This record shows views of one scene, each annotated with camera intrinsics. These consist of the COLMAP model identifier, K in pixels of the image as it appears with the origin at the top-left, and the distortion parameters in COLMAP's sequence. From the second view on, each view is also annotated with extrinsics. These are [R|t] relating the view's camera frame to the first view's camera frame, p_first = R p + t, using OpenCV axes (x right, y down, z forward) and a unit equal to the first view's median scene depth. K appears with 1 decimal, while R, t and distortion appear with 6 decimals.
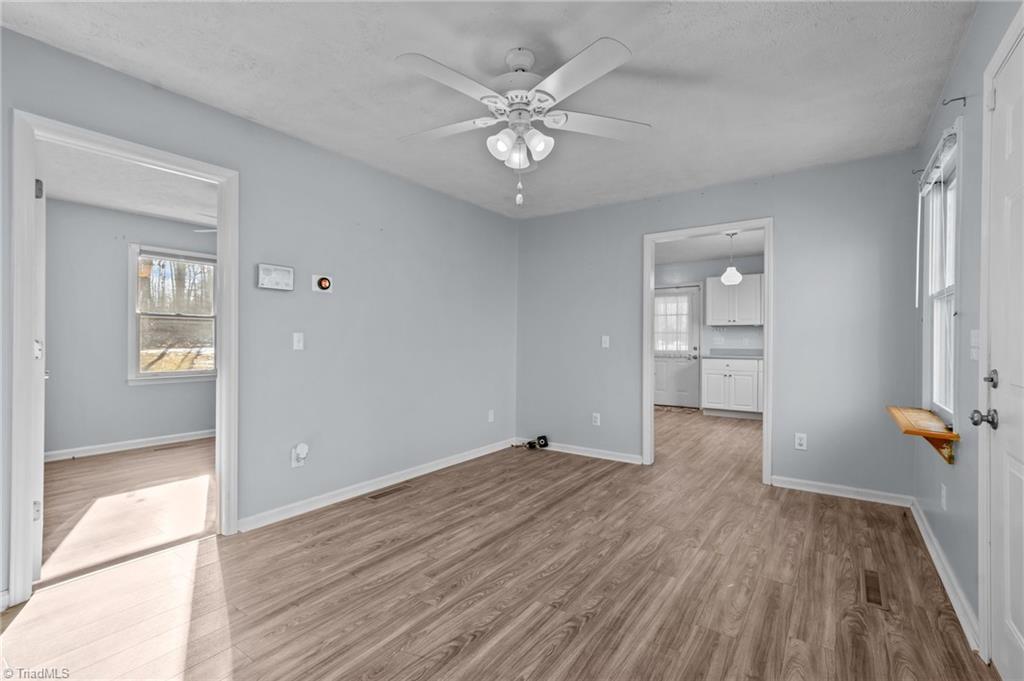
lens RADIAL K [[459.0, 0, 522.9], [0, 459.0, 339.1], [0, 0, 1]] dist [0.002632, 0.000488]
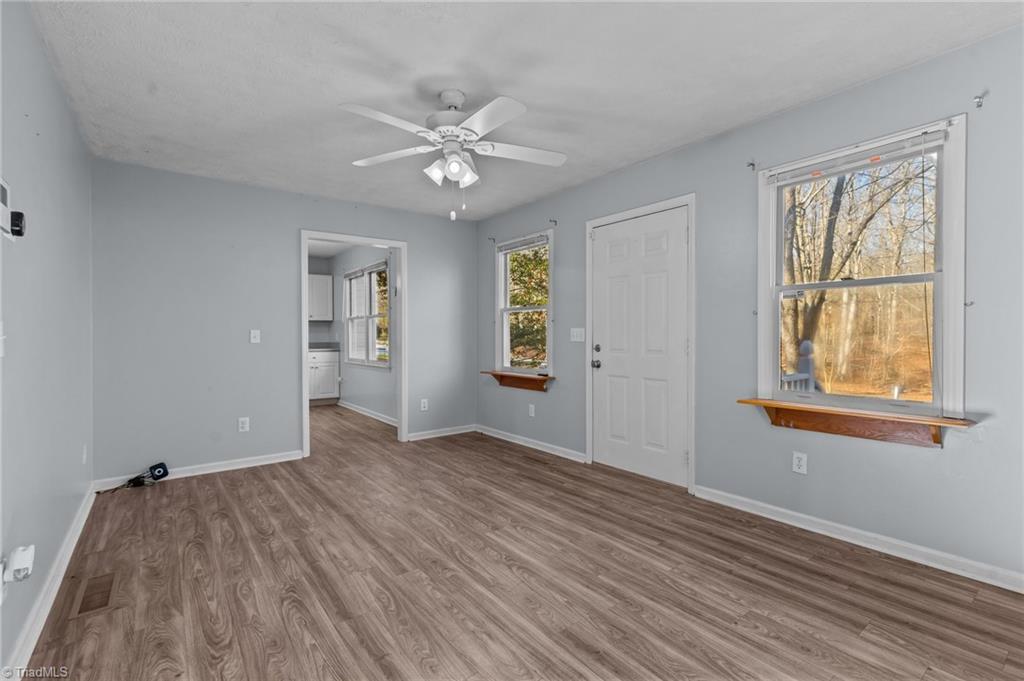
lens RADIAL K [[459.0, 0, 522.9], [0, 459.0, 339.1], [0, 0, 1]] dist [0.002632, 0.000488]
pose [[0.295082, -0.012831, 0.955386, -0.726897], [0.003979, 0.999918, 0.012200, 0.003091], [-0.955464, 0.000202, 0.295109, 0.318485]]
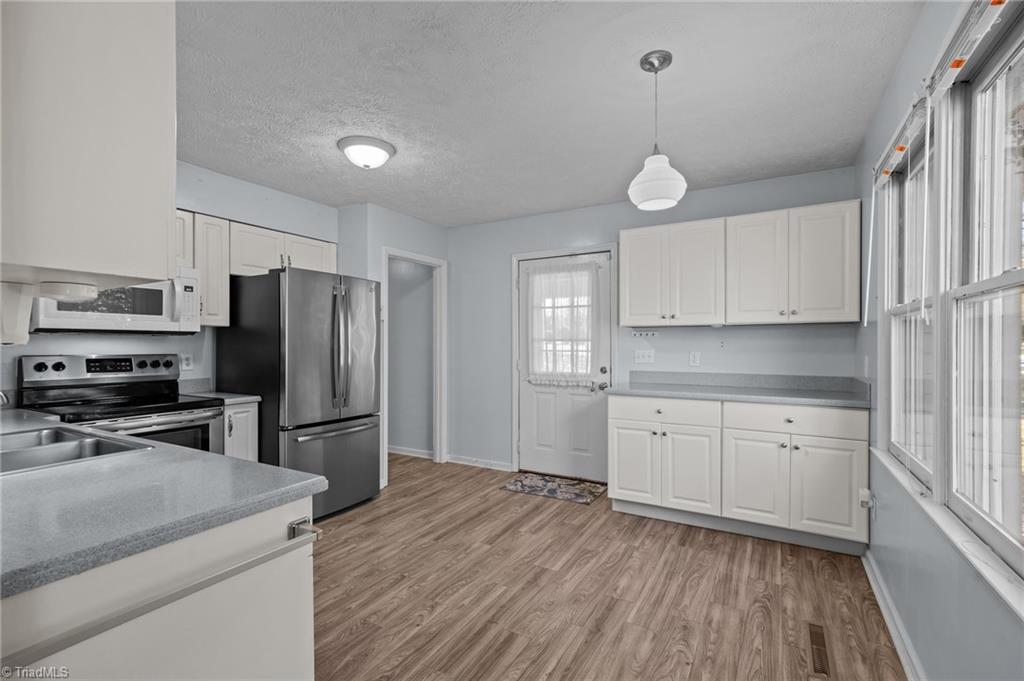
lens RADIAL K [[459.0, 0, 522.9], [0, 459.0, 339.1], [0, 0, 1]] dist [0.002632, 0.000488]
pose [[0.994708, 0.001811, 0.102729, 0.552402], [-0.000761, 0.999947, -0.010260, -0.023505], [-0.102742, 0.010127, 0.994656, 1.166172]]
